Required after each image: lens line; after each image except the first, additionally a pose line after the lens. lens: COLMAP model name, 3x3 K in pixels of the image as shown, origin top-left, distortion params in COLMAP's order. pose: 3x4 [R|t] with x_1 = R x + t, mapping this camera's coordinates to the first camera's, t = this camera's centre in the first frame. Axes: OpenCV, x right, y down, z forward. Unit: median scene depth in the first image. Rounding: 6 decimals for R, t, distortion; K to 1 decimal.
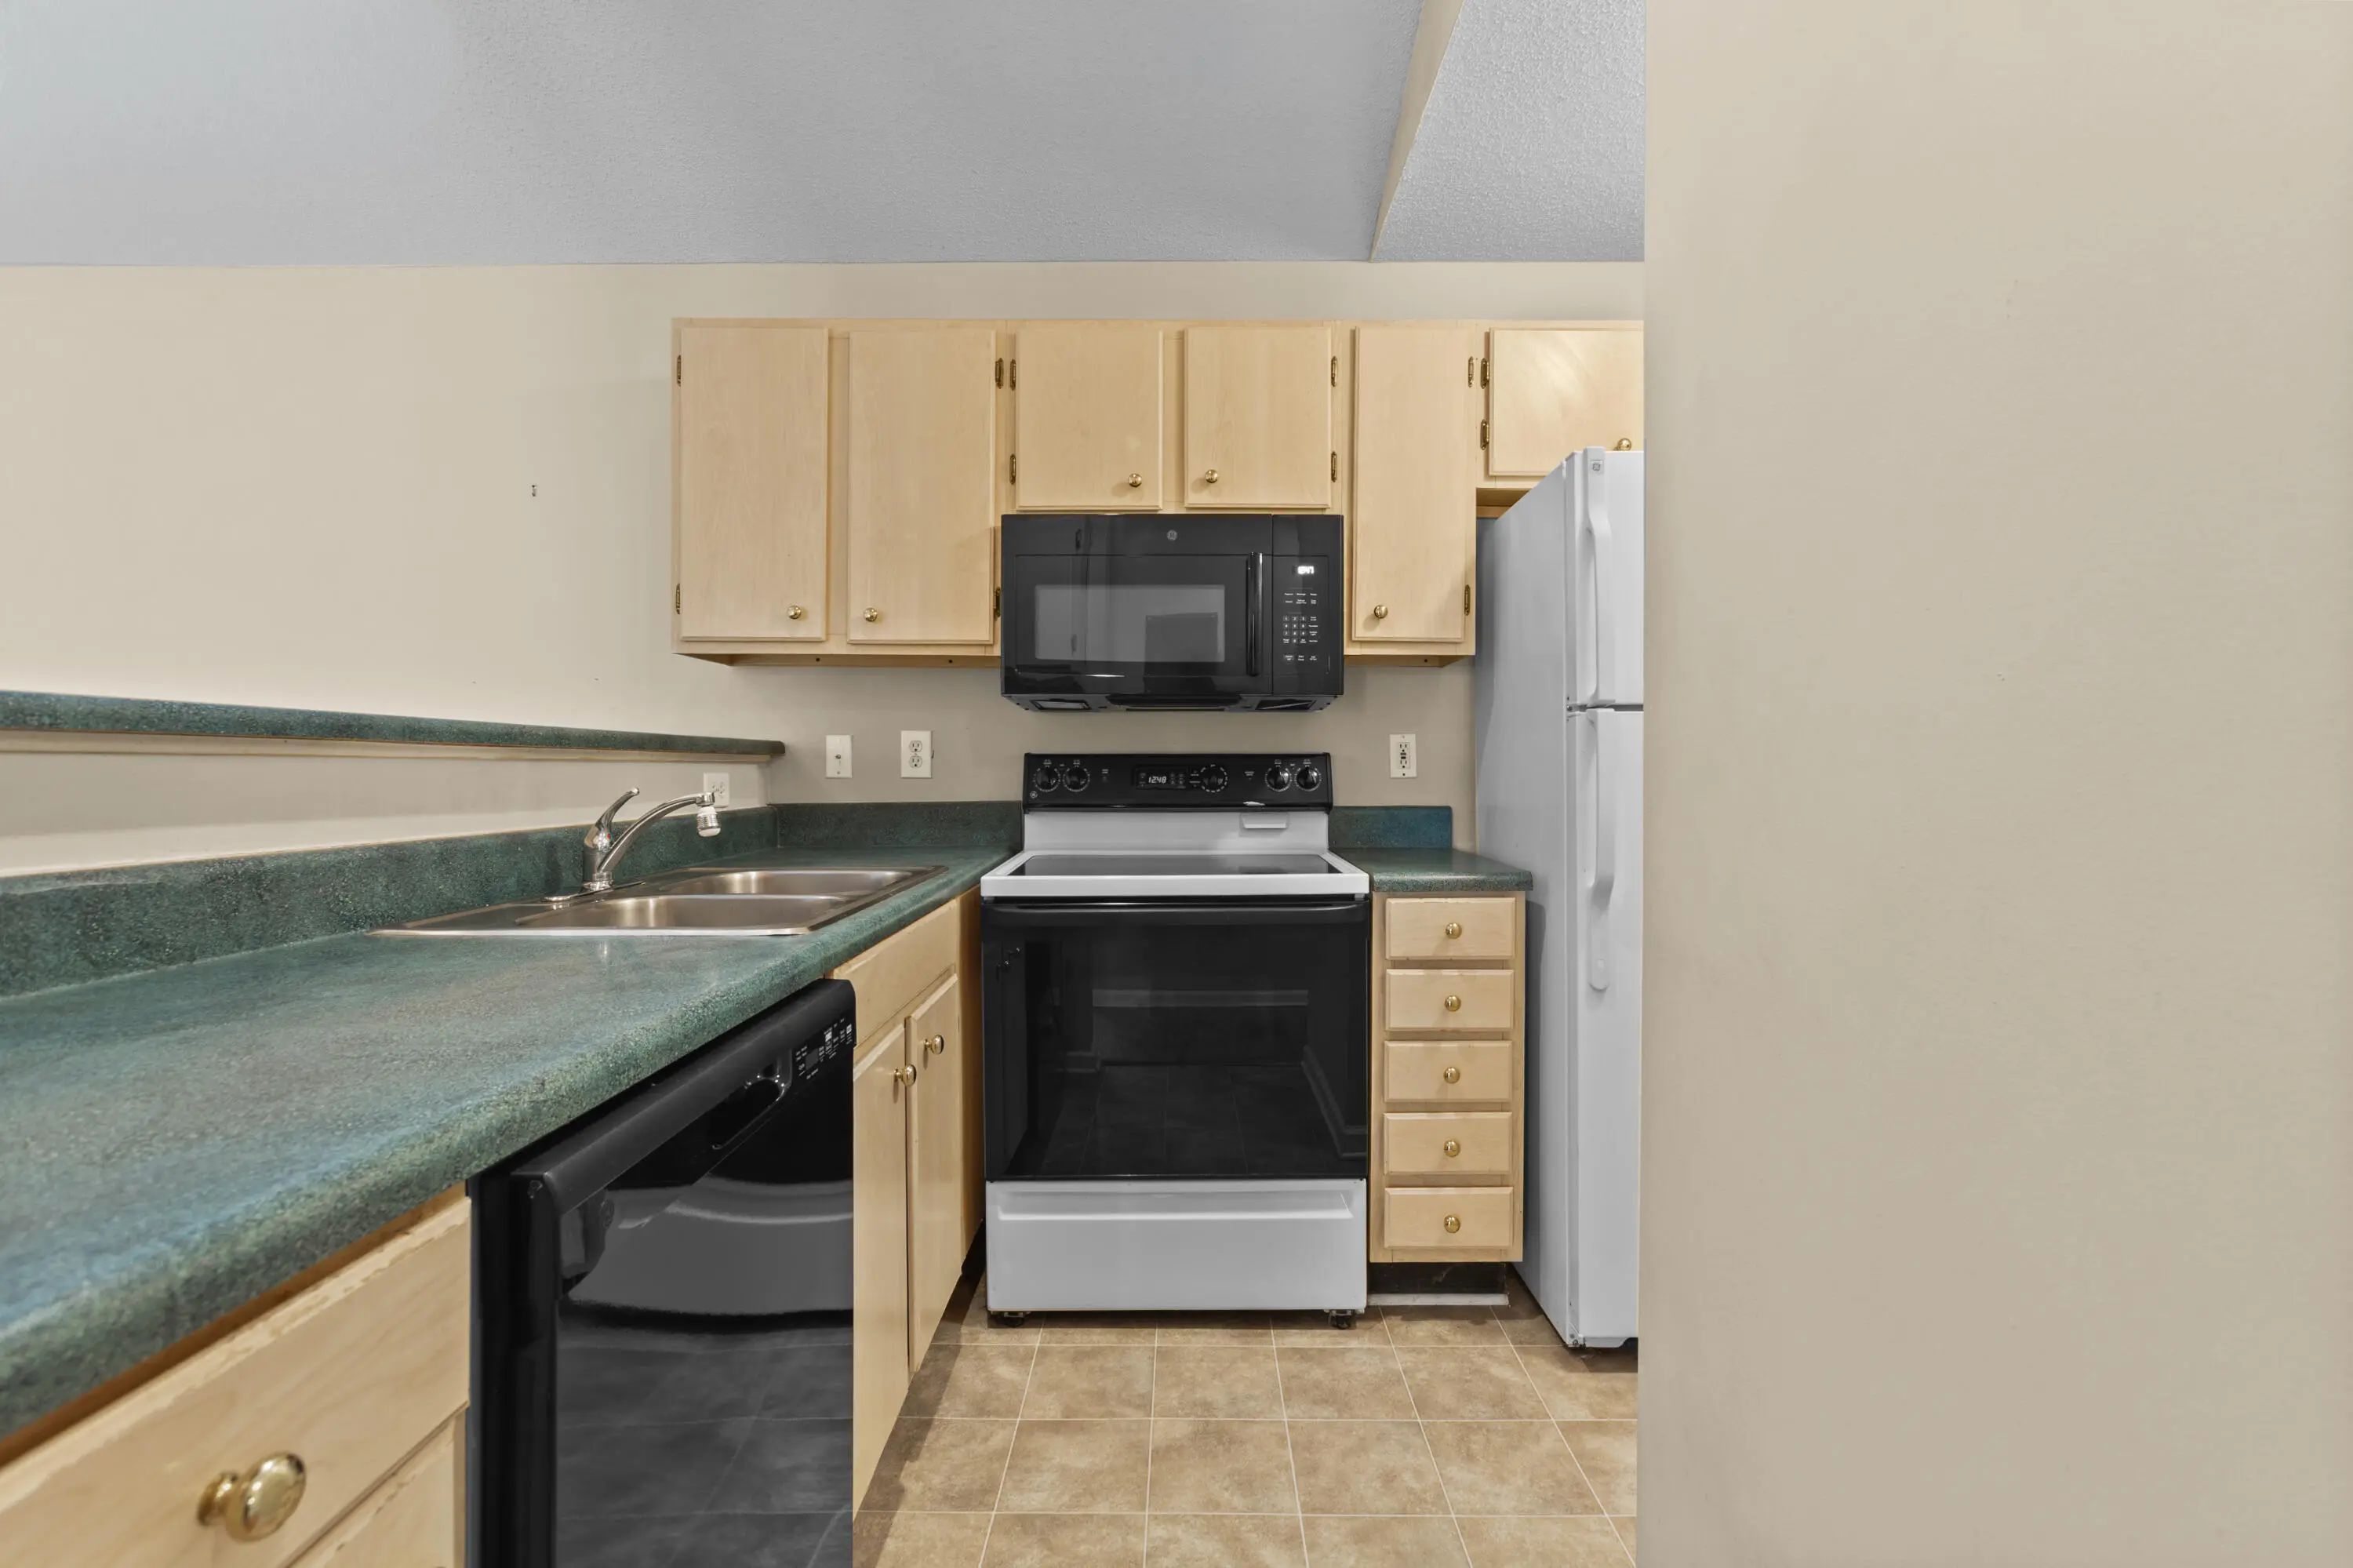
lens RADIAL K [[1044.3, 0, 1181.8], [0, 1044.3, 771.4], [0, 0, 1]] dist [0.000210, 0.000275]
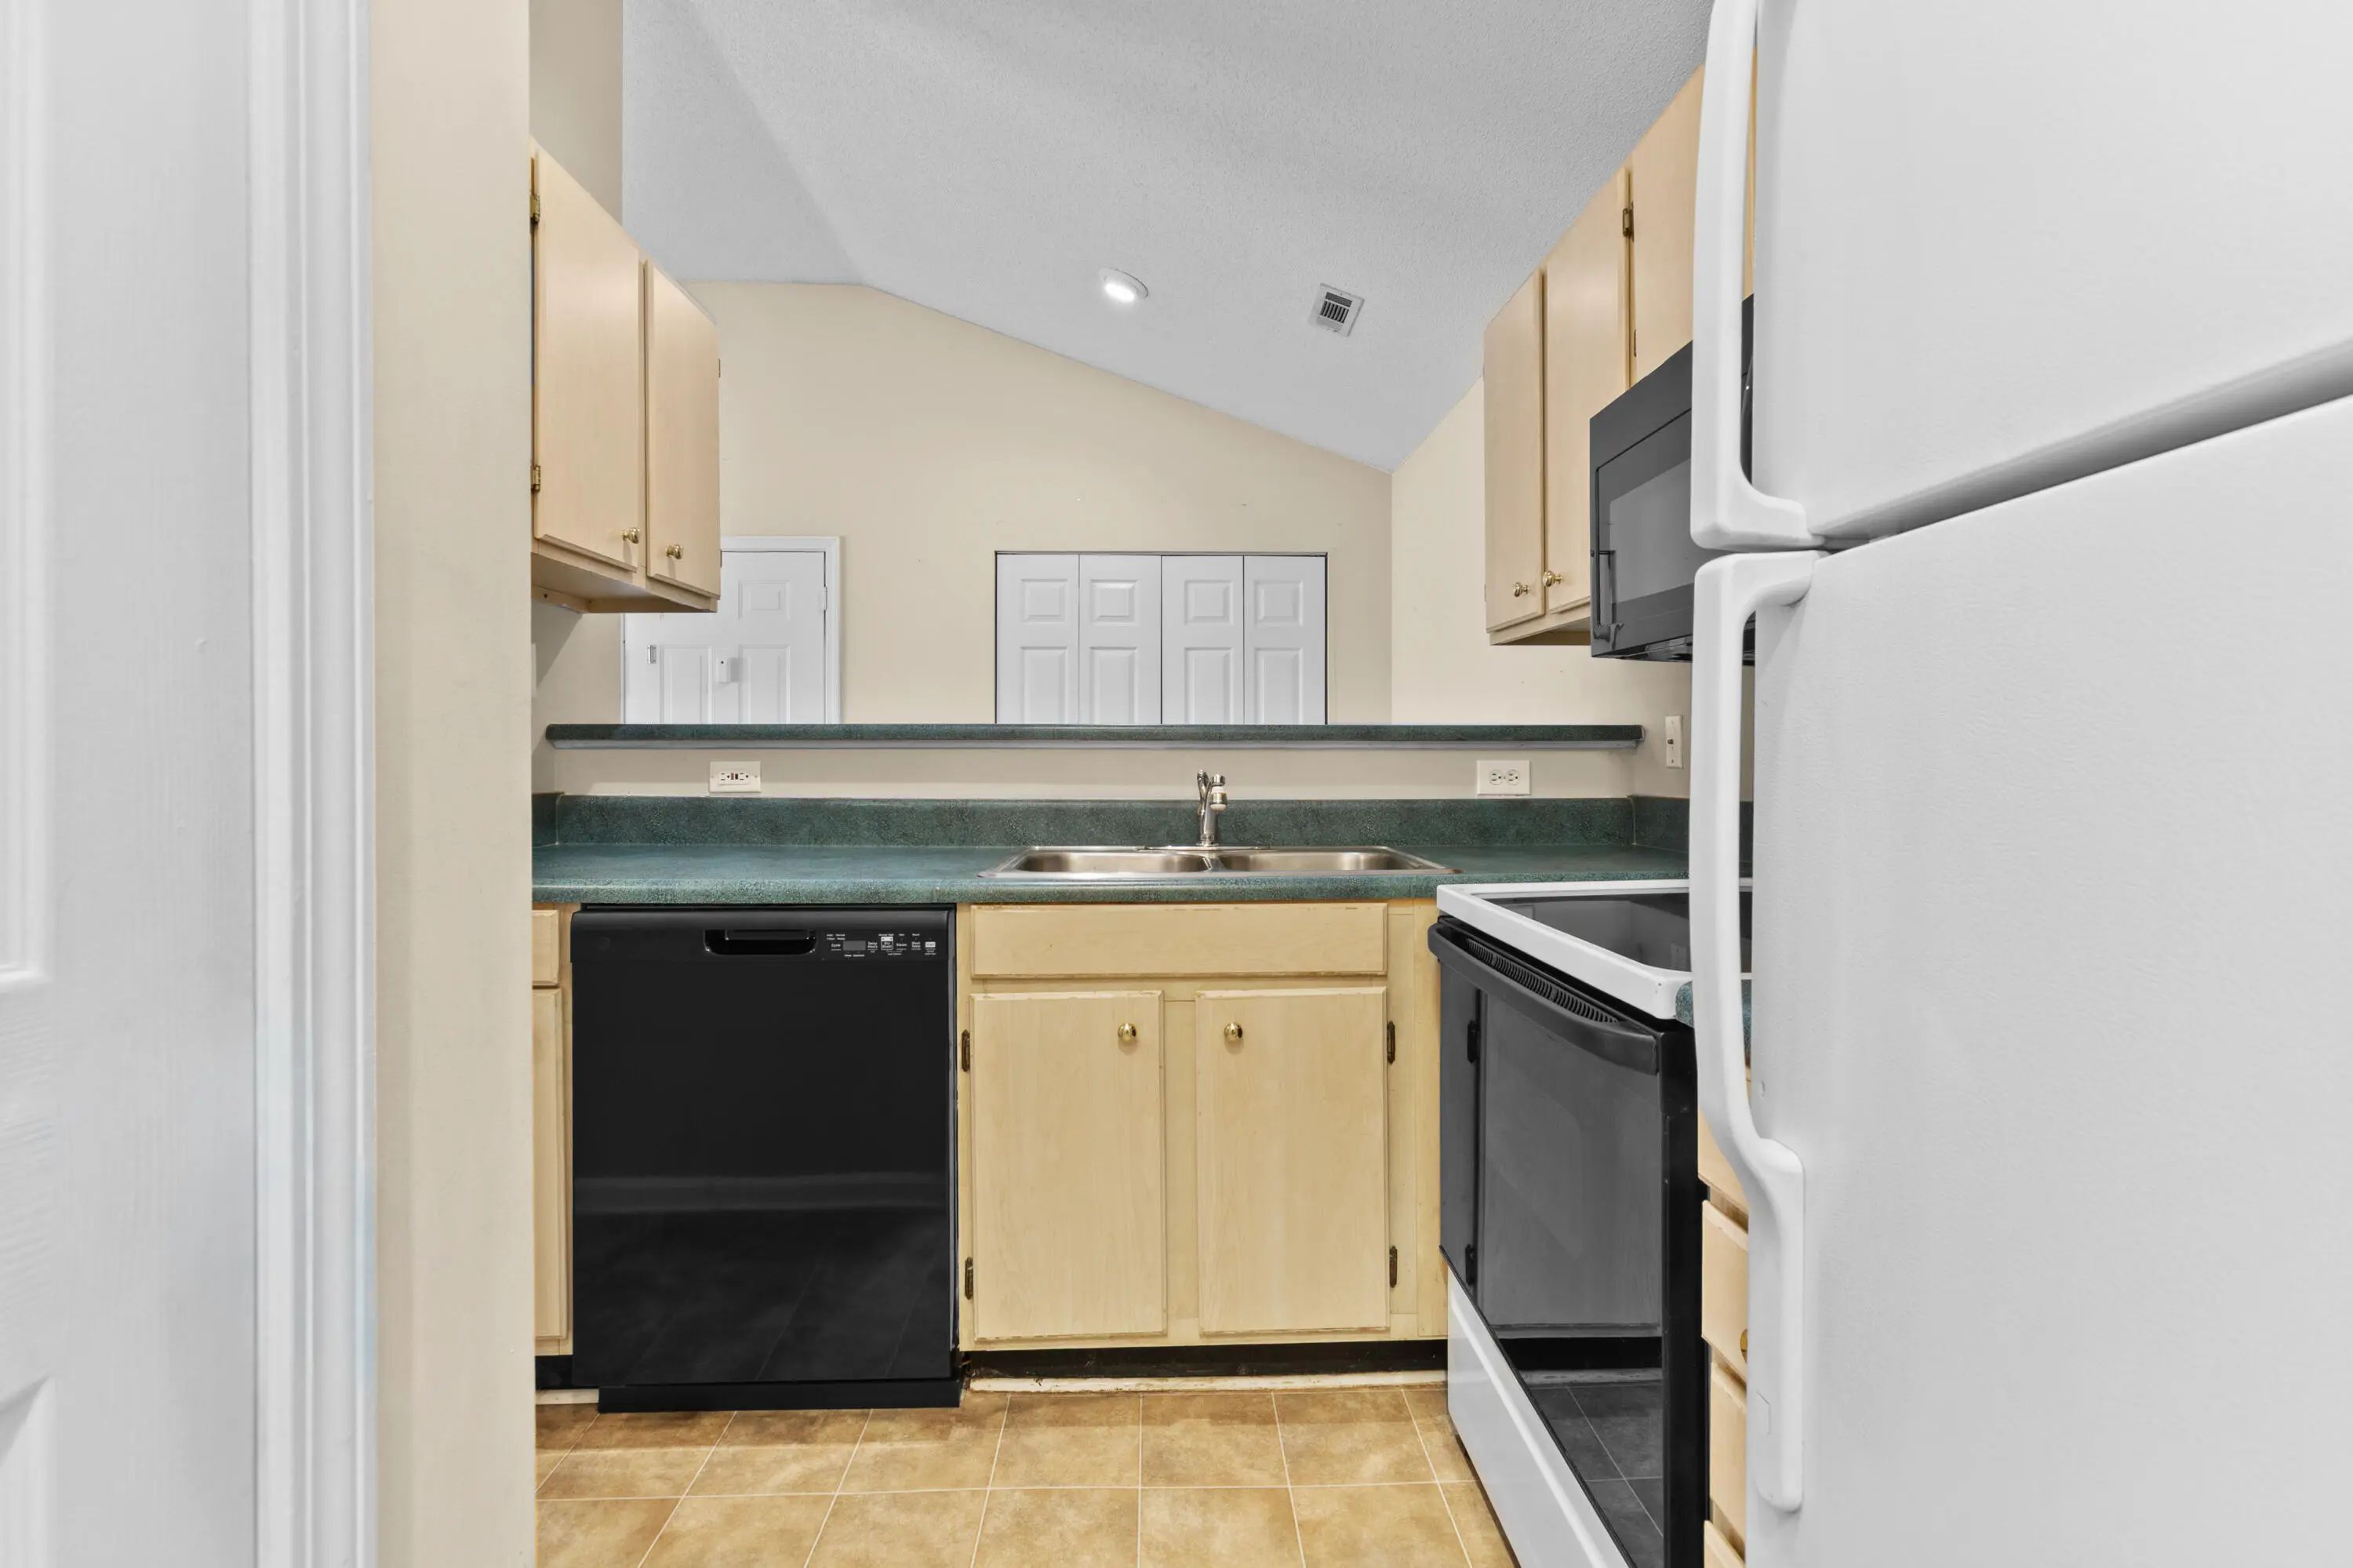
lens RADIAL K [[1044.3, 0, 1181.7], [0, 1044.3, 776.5], [0, 0, 1]] dist [0.000210, 0.000275]
pose [[0.020433, -0.003082, -0.999786, 0.690386], [-0.003251, 0.999990, -0.003149, 0.025955], [0.999786, 0.003315, 0.020422, 0.851790]]
